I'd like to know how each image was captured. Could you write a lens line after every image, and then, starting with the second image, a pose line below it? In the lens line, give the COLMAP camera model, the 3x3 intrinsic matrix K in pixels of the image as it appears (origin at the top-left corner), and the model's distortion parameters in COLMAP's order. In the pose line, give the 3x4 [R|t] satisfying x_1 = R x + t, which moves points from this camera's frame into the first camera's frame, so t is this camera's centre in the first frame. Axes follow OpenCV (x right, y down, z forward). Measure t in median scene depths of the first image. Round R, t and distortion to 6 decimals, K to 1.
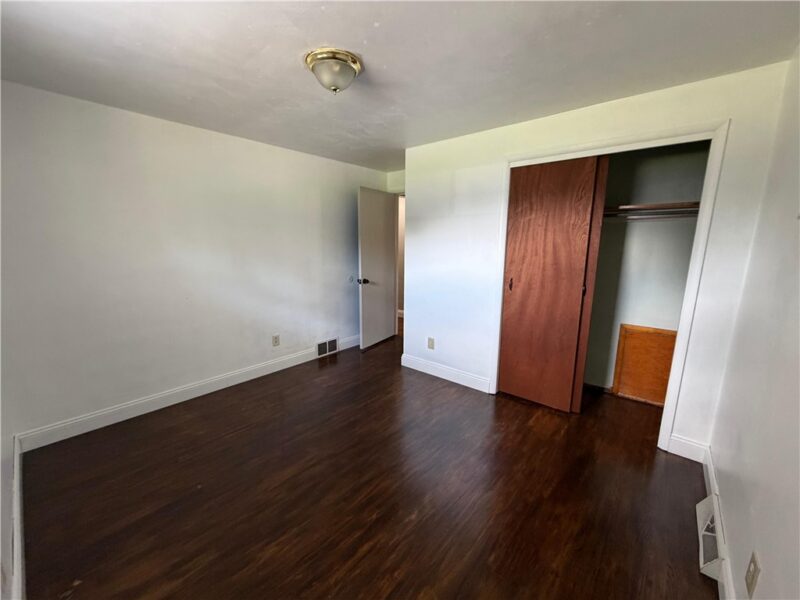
lens RADIAL K [[320.1, 0, 398.1], [0, 320.1, 300.5], [0, 0, 1]] dist [0.000452, 0.000440]
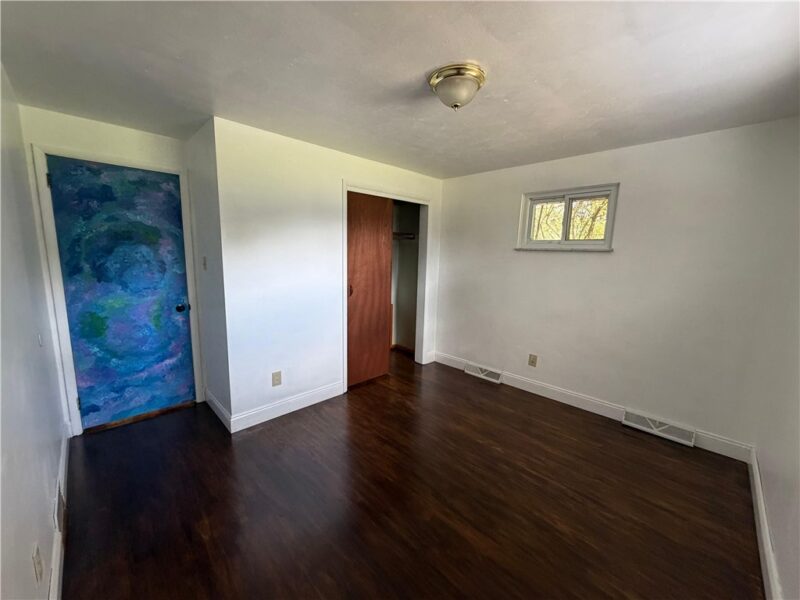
lens RADIAL K [[320.1, 0, 398.1], [0, 320.1, 300.5], [0, 0, 1]] dist [0.000452, 0.000440]
pose [[0.082142, -0.150775, 0.985150, -0.846636], [0.161479, 0.977442, 0.136131, -0.158474], [-0.983452, 0.147899, 0.104636, 0.775227]]
